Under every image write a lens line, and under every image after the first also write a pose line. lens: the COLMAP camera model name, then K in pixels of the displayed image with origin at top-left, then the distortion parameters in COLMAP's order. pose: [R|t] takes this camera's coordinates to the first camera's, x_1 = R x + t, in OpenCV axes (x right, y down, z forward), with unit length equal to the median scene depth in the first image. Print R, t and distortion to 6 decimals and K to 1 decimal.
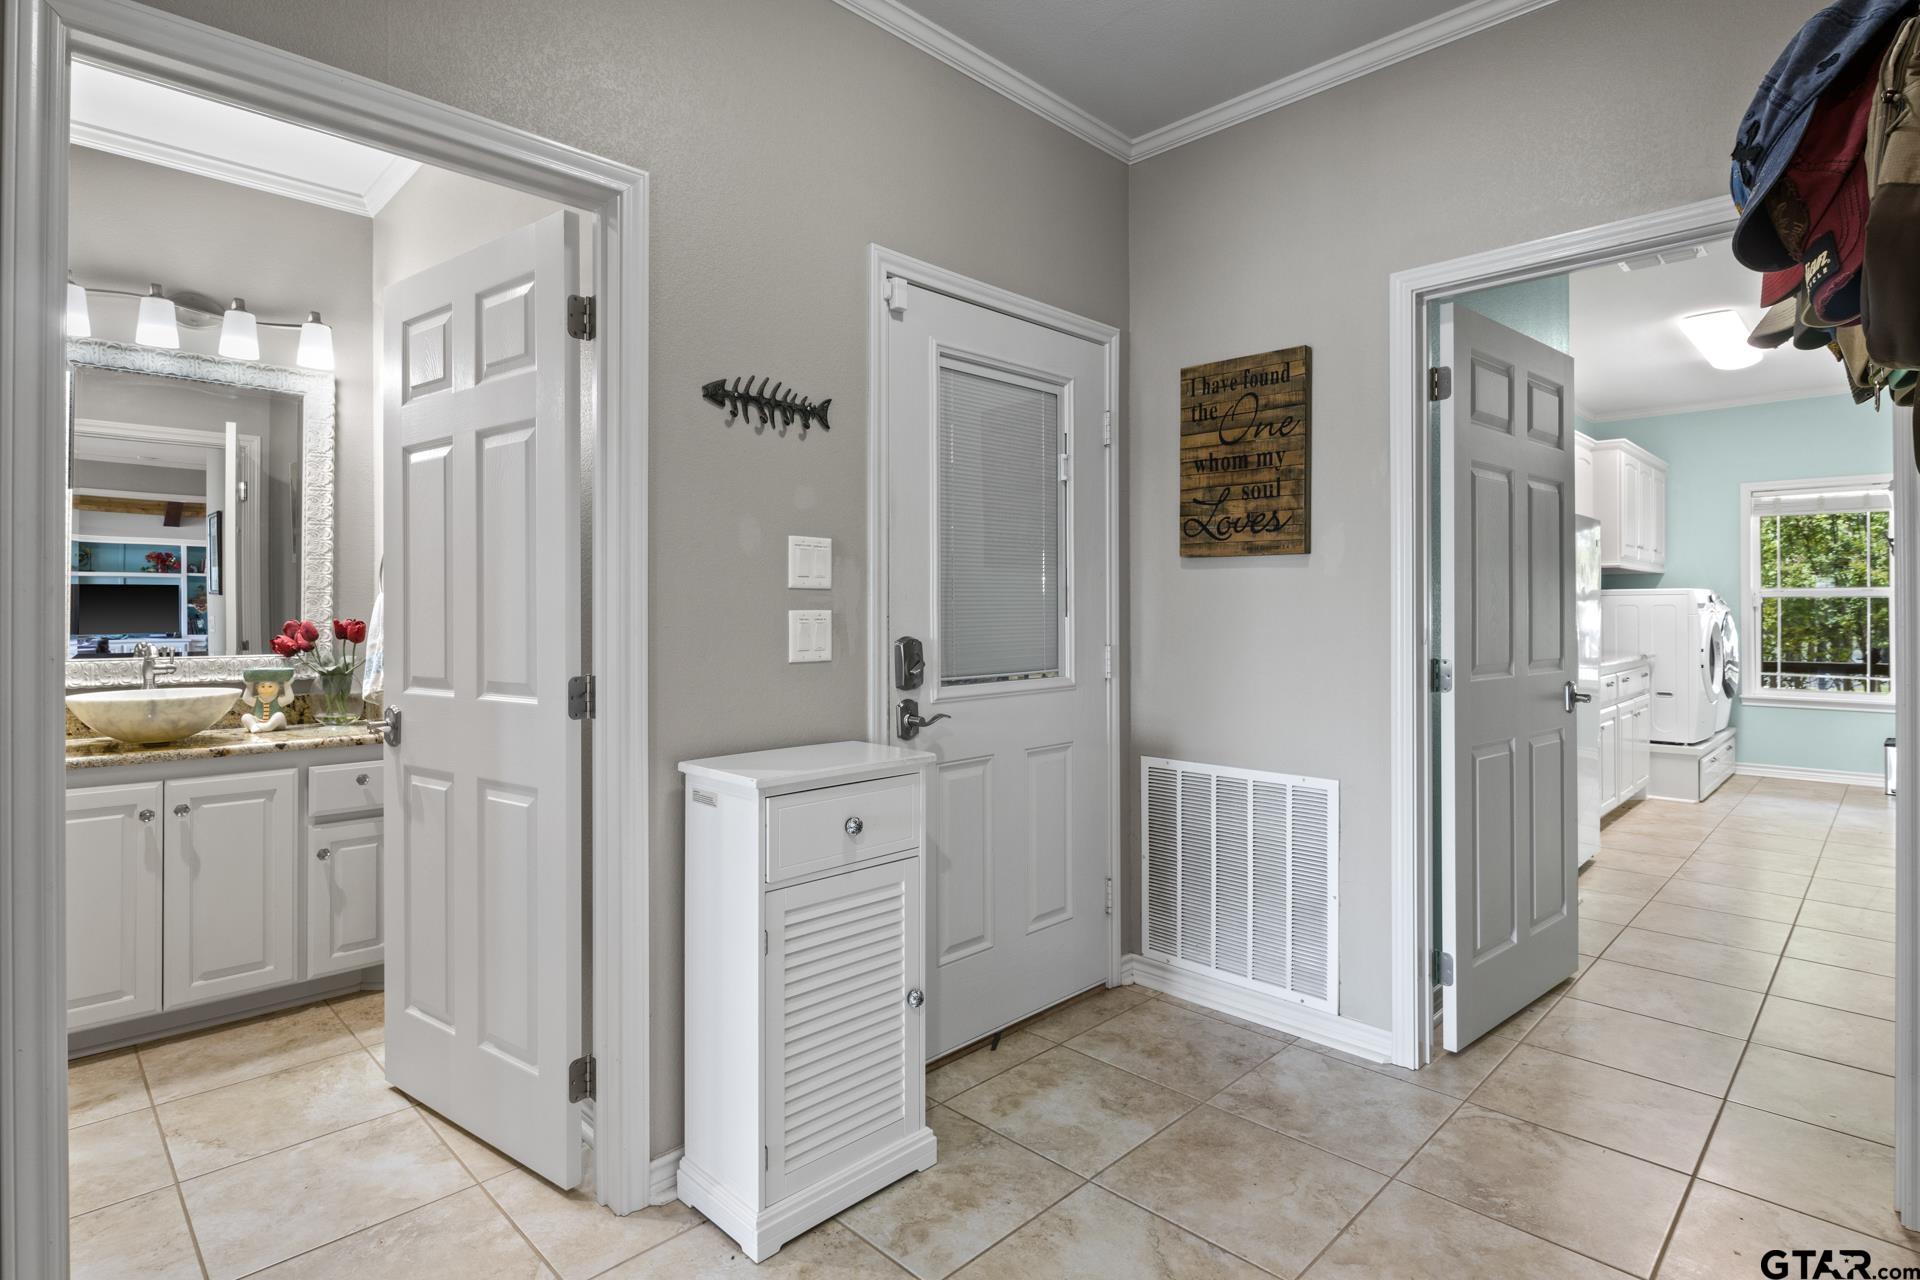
lens RADIAL K [[962.0, 0, 967.0], [0, 962.0, 619.4], [0, 0, 1]] dist [-0.003638, -0.001411]
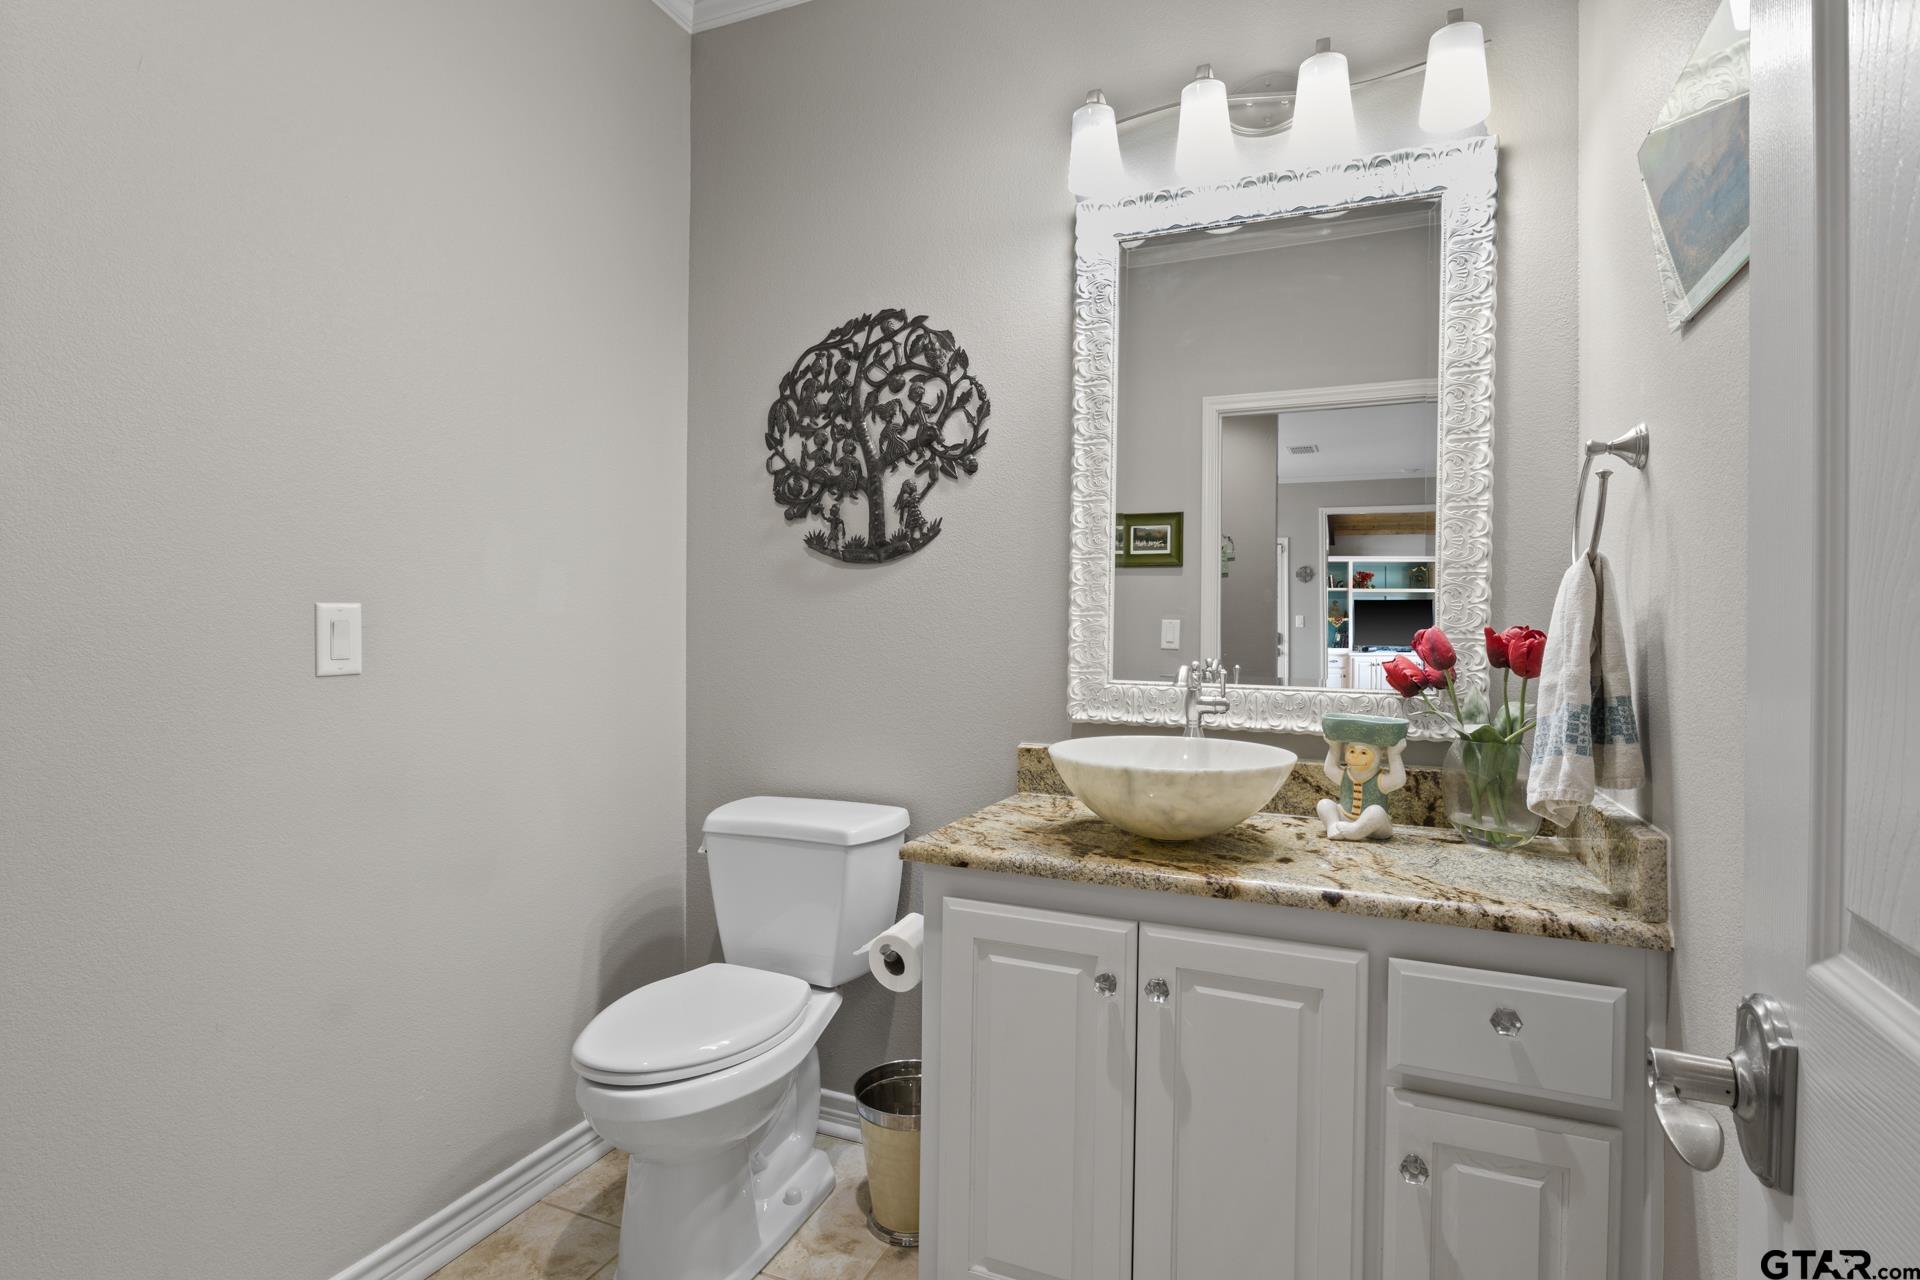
lens RADIAL K [[962.0, 0, 967.0], [0, 962.0, 619.4], [0, 0, 1]] dist [-0.003638, -0.001411]
pose [[0.384902, -0.000211, -0.922958, -0.323813], [-0.019909, 0.999765, -0.008531, 0.005974], [0.922743, 0.021659, 0.384807, 0.594154]]
